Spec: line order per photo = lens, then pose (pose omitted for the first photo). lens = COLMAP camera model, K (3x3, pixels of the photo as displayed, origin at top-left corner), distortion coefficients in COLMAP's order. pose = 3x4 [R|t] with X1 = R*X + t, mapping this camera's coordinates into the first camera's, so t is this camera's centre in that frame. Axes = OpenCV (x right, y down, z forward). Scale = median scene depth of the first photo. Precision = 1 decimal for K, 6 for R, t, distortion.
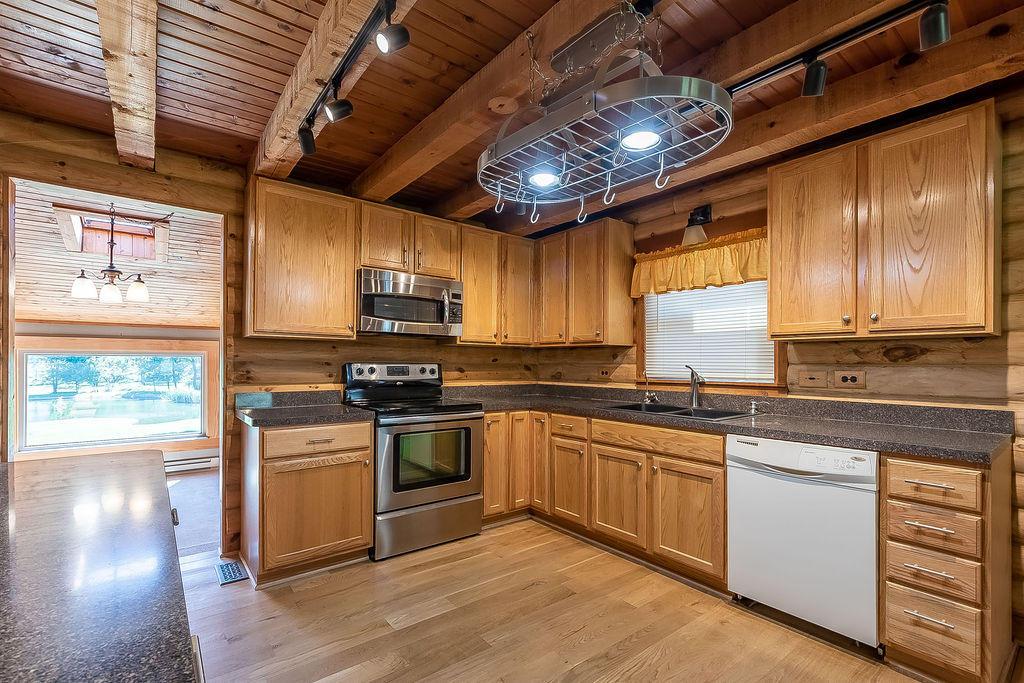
lens RADIAL K [[461.0, 0, 513.0], [0, 461.0, 360.7], [0, 0, 1]] dist [-0.002446, -0.000472]
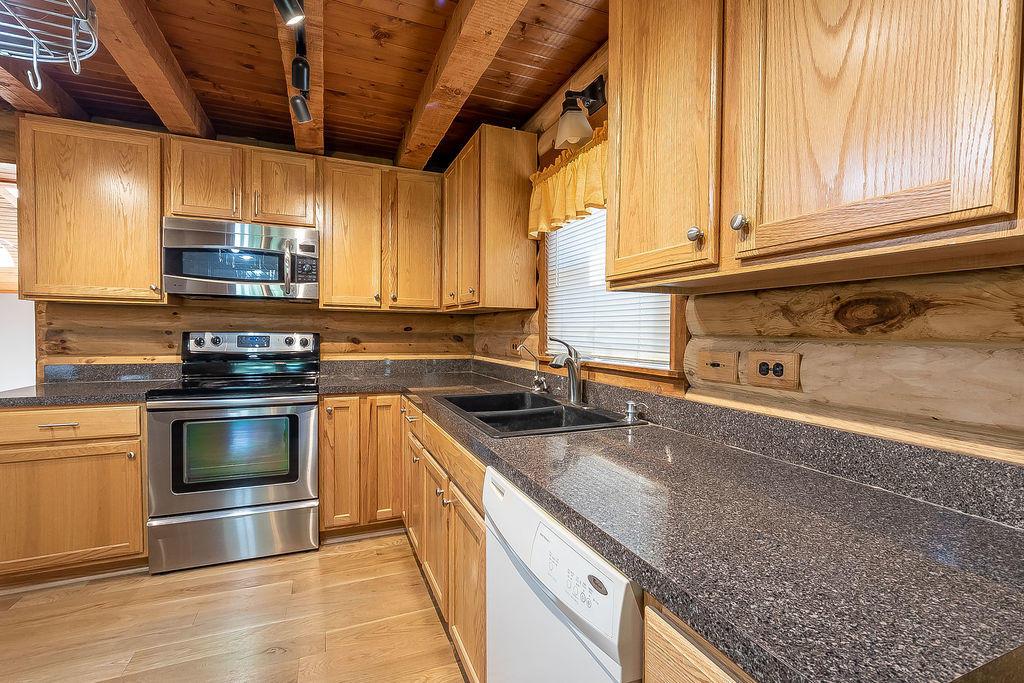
lens RADIAL K [[452.7, 0, 507.6], [0, 452.7, 341.1], [0, 0, 1]] dist [-0.002043, -0.000063]
pose [[0.961091, 0.009206, -0.276078, 0.458910], [-0.002574, 0.999700, 0.024374, 0.000239], [0.276219, -0.022715, 0.960826, 0.363973]]
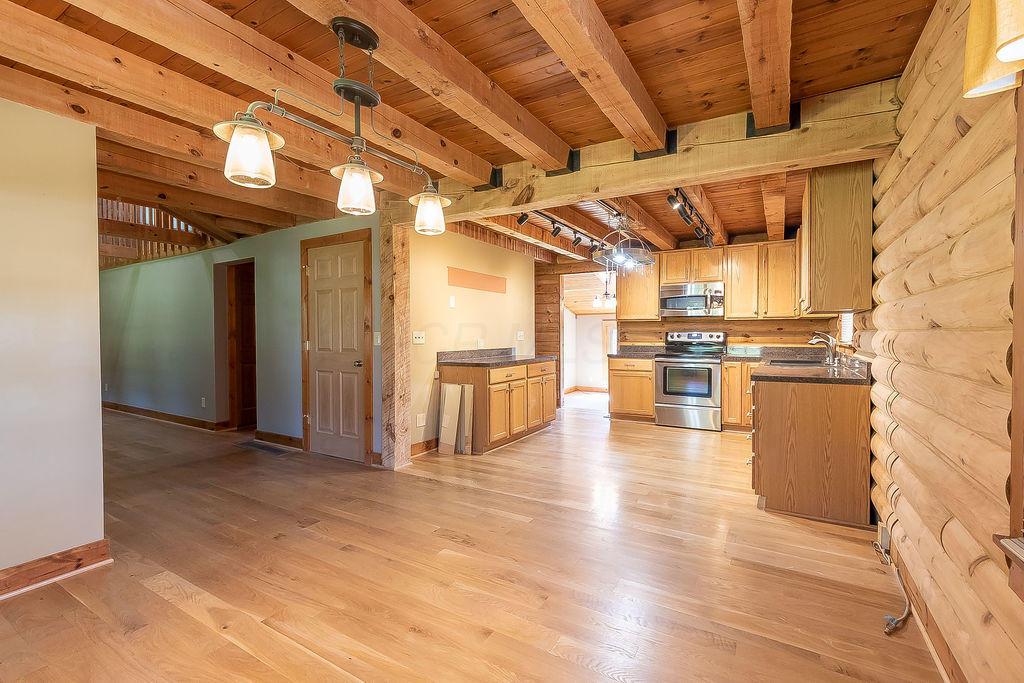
lens RADIAL K [[452.7, 0, 507.6], [0, 452.7, 341.1], [0, 0, 1]] dist [-0.002043, -0.000063]
pose [[0.350029, 0.008955, -0.936696, 1.239645], [0.010576, 0.999853, 0.013511, 0.010208], [0.936679, -0.014636, 0.349883, -0.320592]]
